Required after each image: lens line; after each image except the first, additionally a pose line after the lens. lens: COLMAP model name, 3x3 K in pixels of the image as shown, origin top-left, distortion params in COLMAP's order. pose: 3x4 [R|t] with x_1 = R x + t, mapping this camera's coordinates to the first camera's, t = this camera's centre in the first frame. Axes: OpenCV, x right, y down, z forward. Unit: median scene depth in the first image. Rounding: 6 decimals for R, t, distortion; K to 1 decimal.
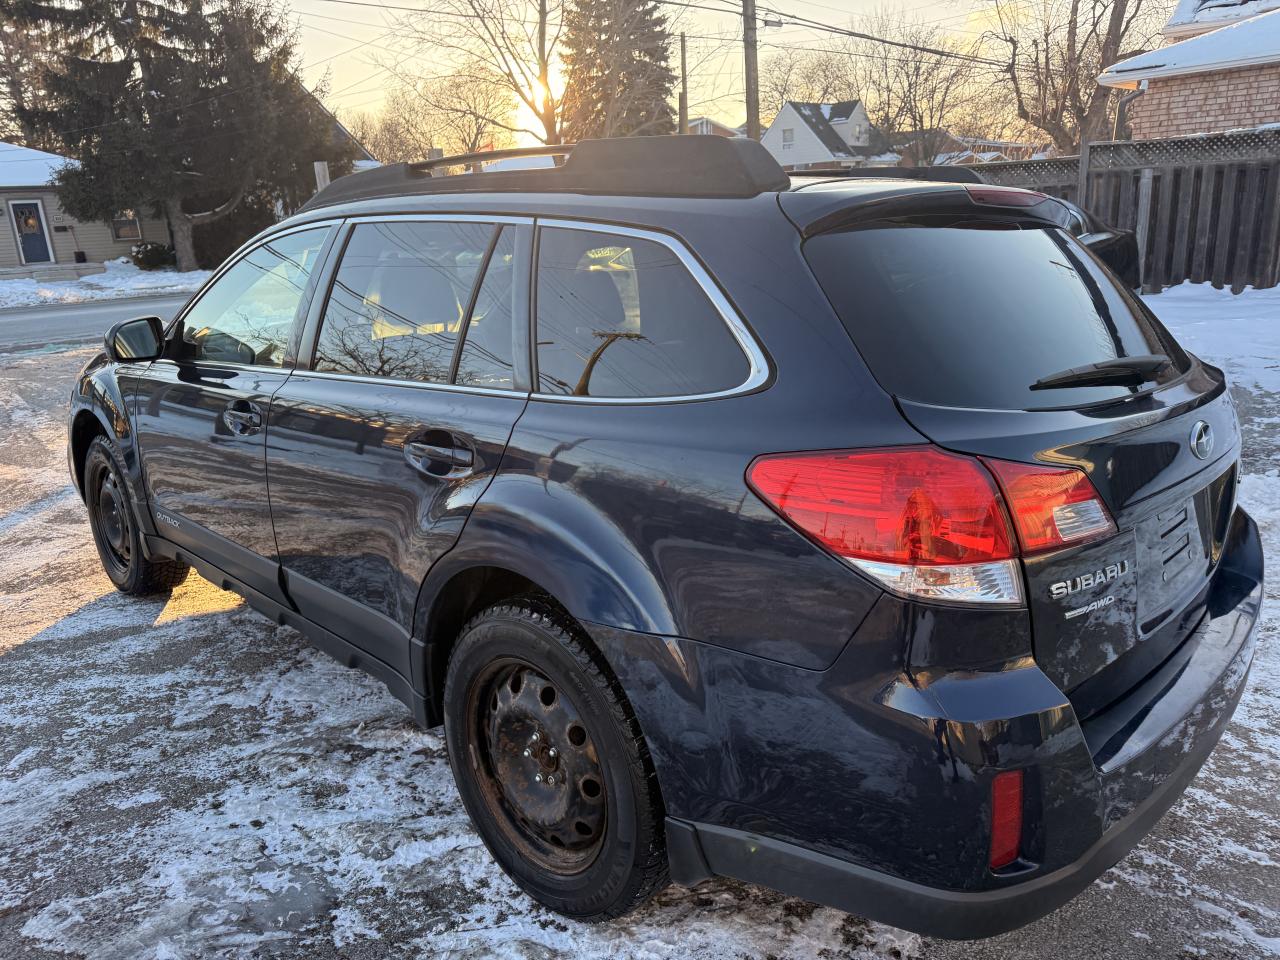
lens RADIAL K [[902.4, 0, 649.3], [0, 902.4, 472.2], [0, 0, 1]] dist [0.020649, -0.021532]
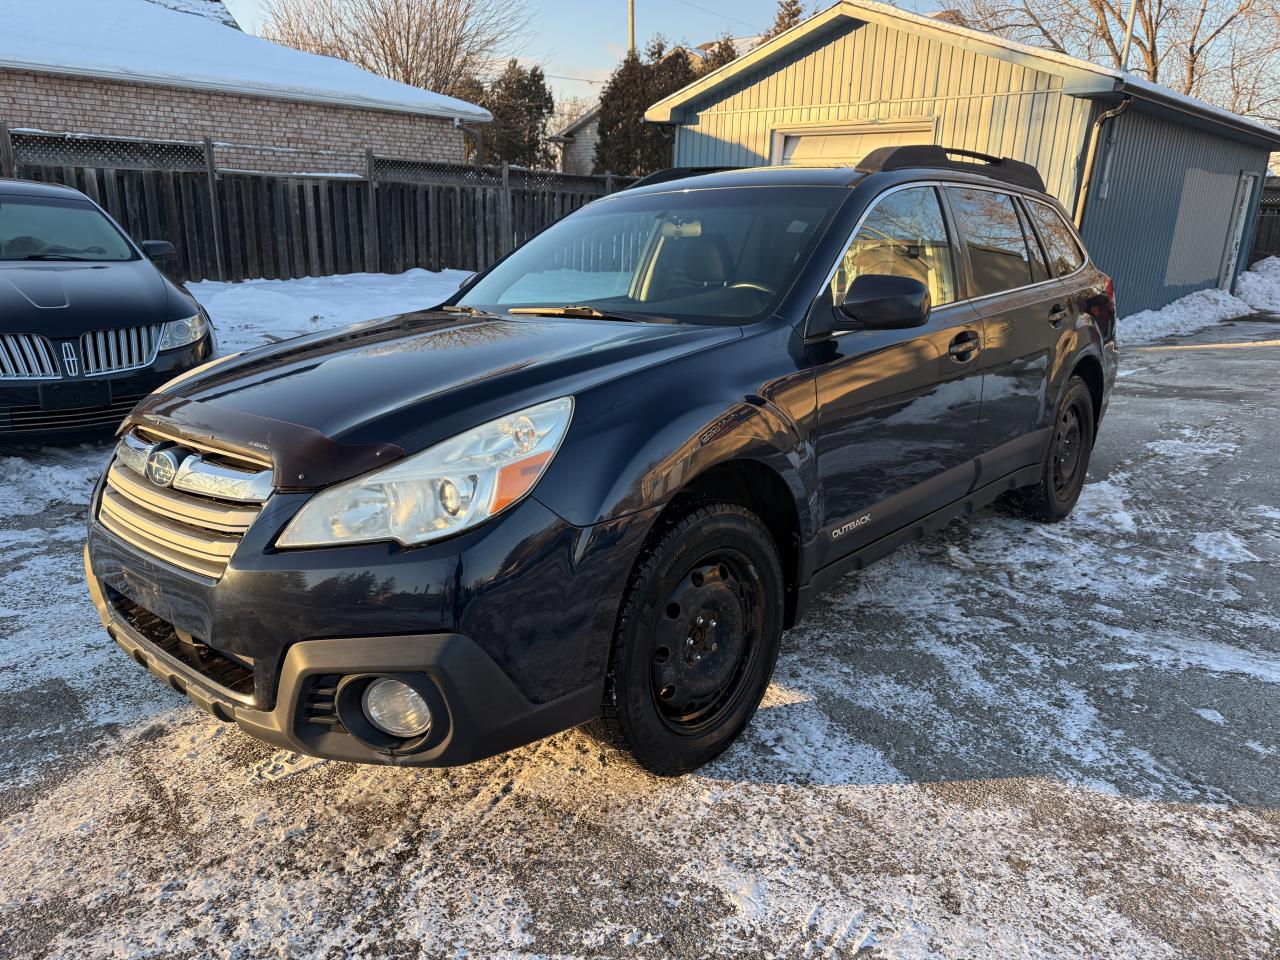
lens RADIAL K [[902.4, 0, 632.9], [0, 902.4, 481.3], [0, 0, 1]] dist [0.020649, -0.021532]
pose [[-0.032555, -0.242090, 0.969708, -1.468686], [0.251931, 0.936906, 0.242358, -0.262872], [-0.967198, 0.252189, 0.030489, 1.298892]]
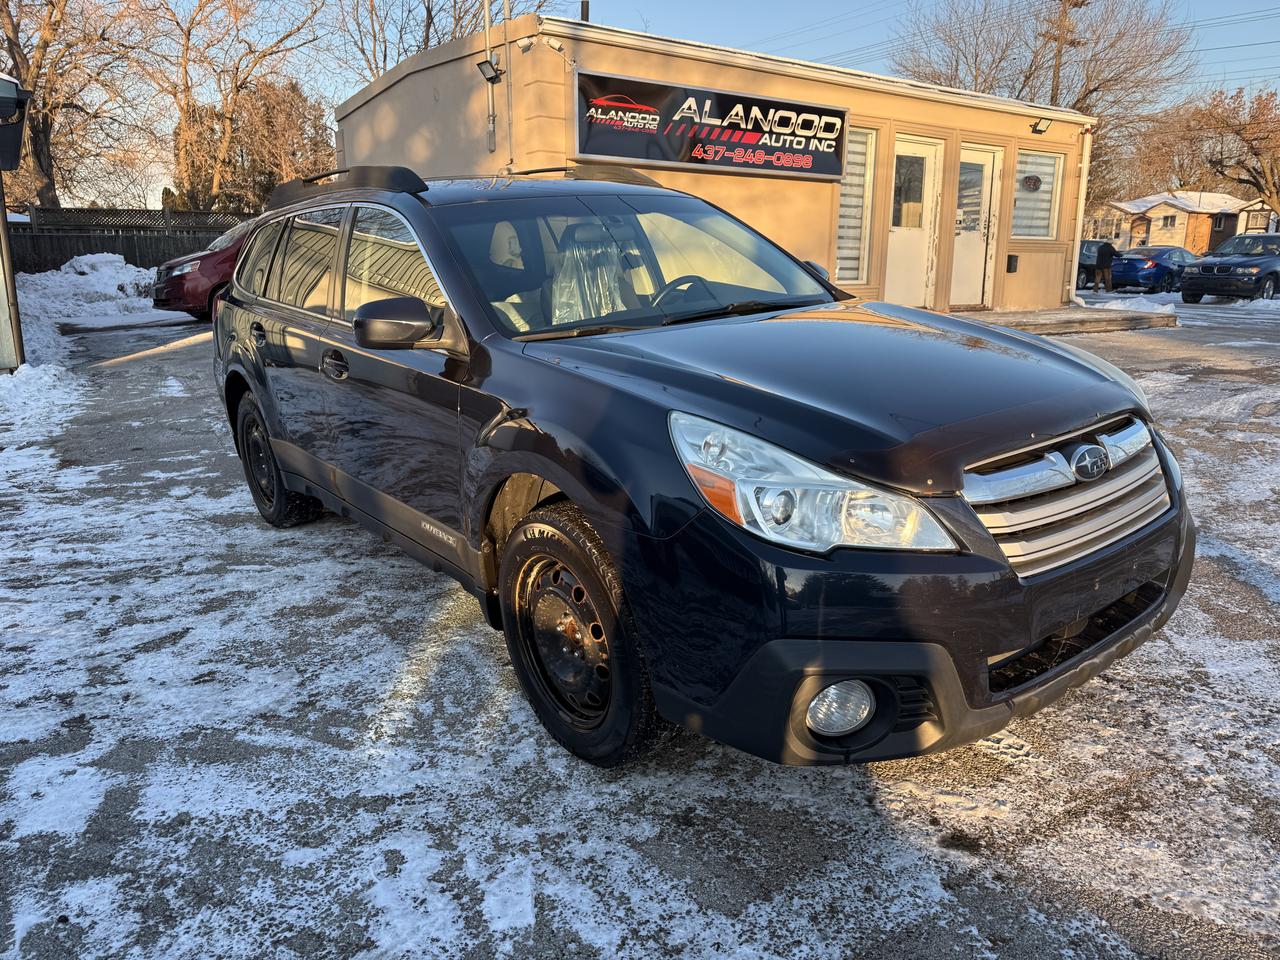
lens RADIAL K [[902.4, 0, 631.8], [0, 902.4, 481.7], [0, 0, 1]] dist [0.020649, -0.021532]
pose [[-0.986040, 0.004400, 0.166448, -0.547018], [0.086872, 0.866405, 0.491727, -0.553813], [-0.142048, 0.499322, -0.854693, 2.319157]]
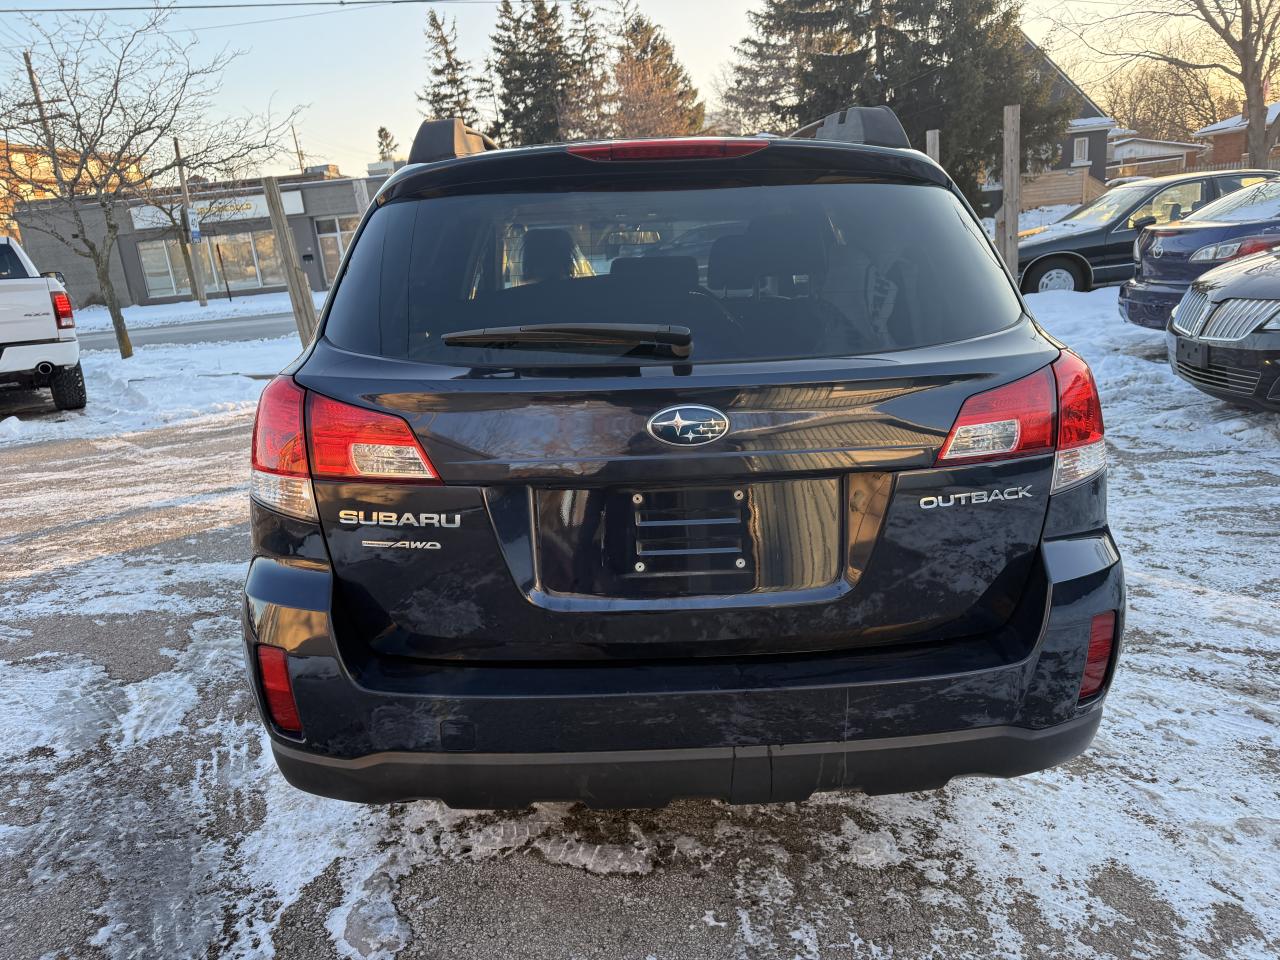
lens RADIAL K [[902.4, 0, 640.8], [0, 902.4, 479.5], [0, 0, 1]] dist [0.020649, -0.021532]
pose [[0.713916, 0.167295, -0.679953, 0.693551], [-0.139509, 0.985556, 0.096008, -0.035609], [0.686193, 0.026318, 0.726943, 0.201833]]
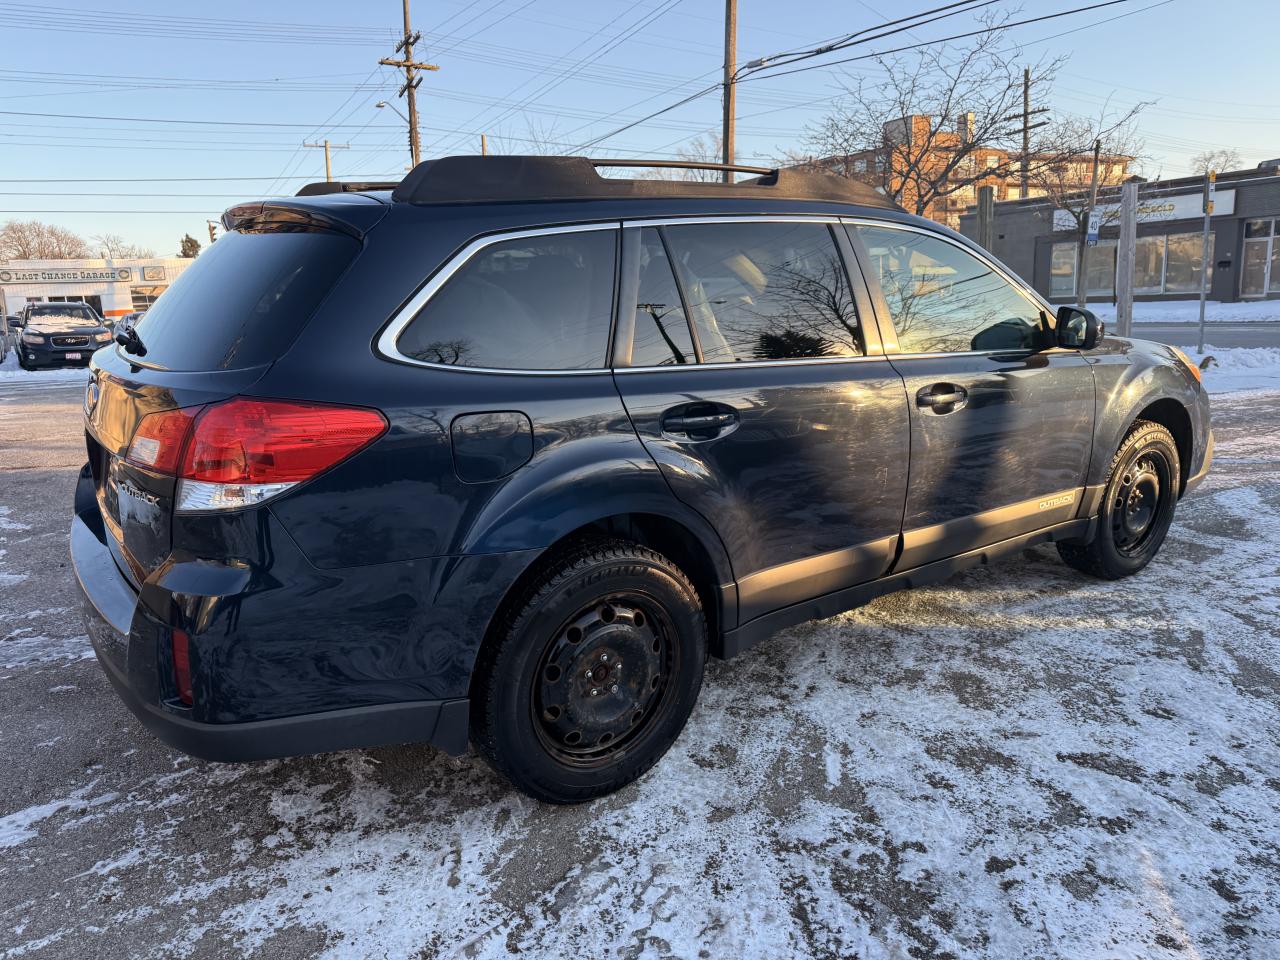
lens RADIAL K [[902.4, 0, 632.6], [0, 902.4, 481.6], [0, 0, 1]] dist [0.020649, -0.021532]
pose [[-0.185429, 0.247165, -0.951065, 1.038213], [-0.225119, 0.931425, 0.285952, -0.282226], [0.956524, 0.267126, -0.117072, 1.149308]]
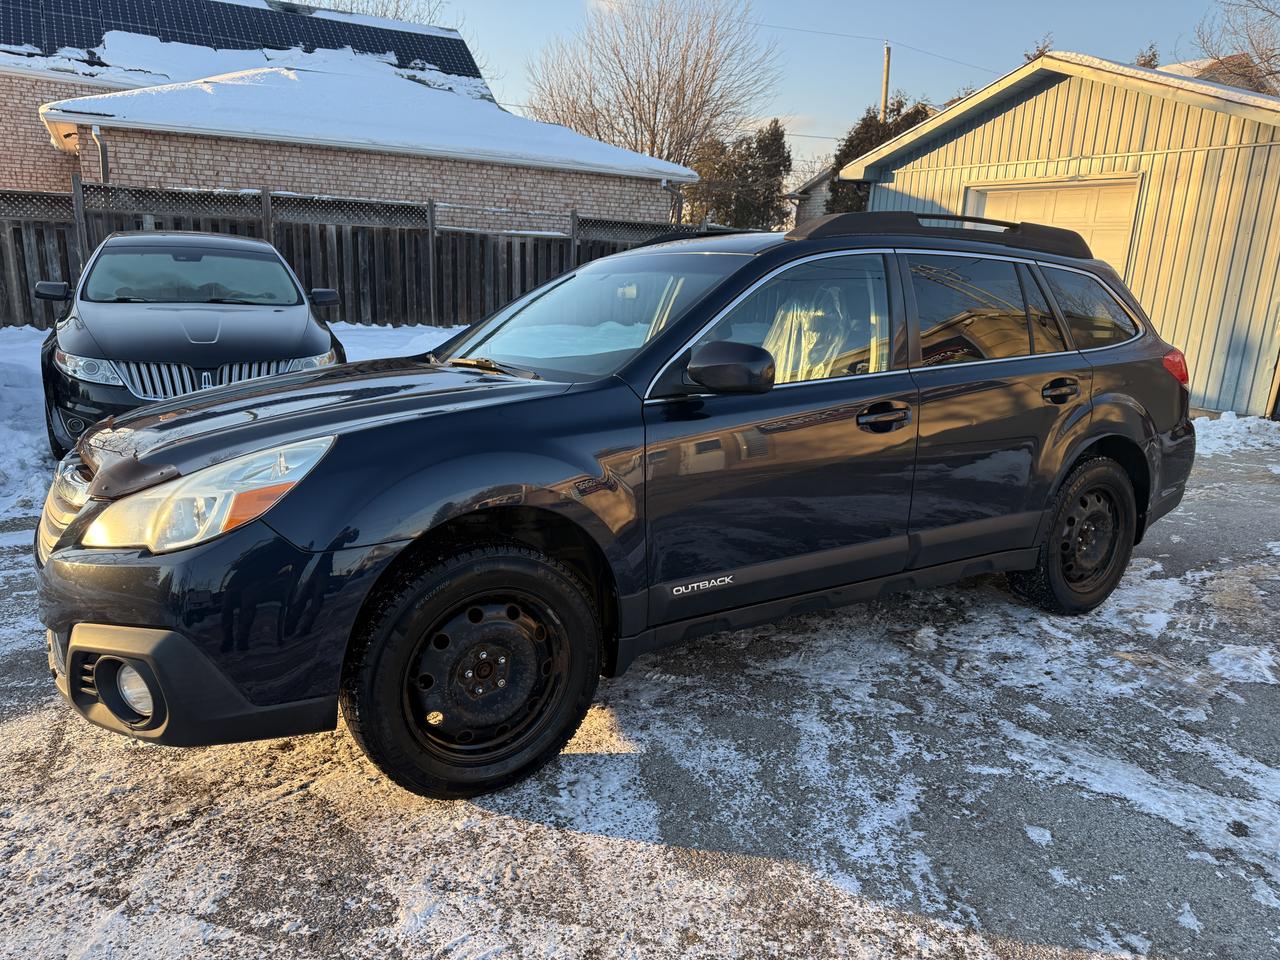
lens RADIAL K [[902.4, 0, 639.0], [0, 902.4, 482.7], [0, 0, 1]] dist [0.020649, -0.021532]
pose [[0.232493, -0.181823, 0.955451, -1.474677], [0.219805, 0.966777, 0.130492, -0.178385], [-0.947435, 0.179674, 0.264734, 0.920355]]
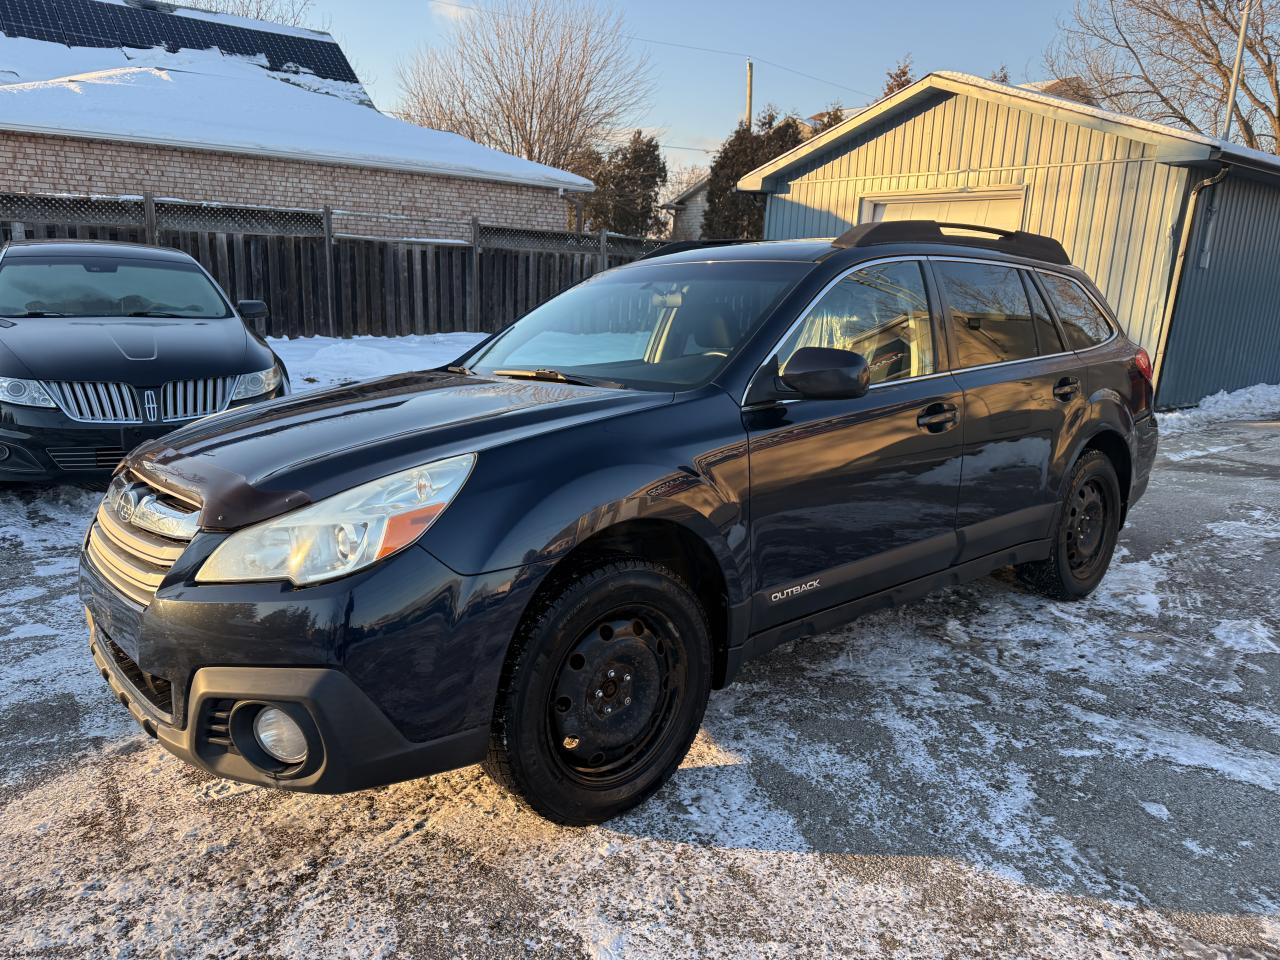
lens RADIAL K [[902.4, 0, 634.5], [0, 902.4, 476.0], [0, 0, 1]] dist [0.020649, -0.021532]
pose [[0.094083, -0.172735, 0.980465, -1.501709], [0.236968, 0.960414, 0.146464, -0.230360], [-0.966951, 0.218559, 0.131291, 1.135493]]
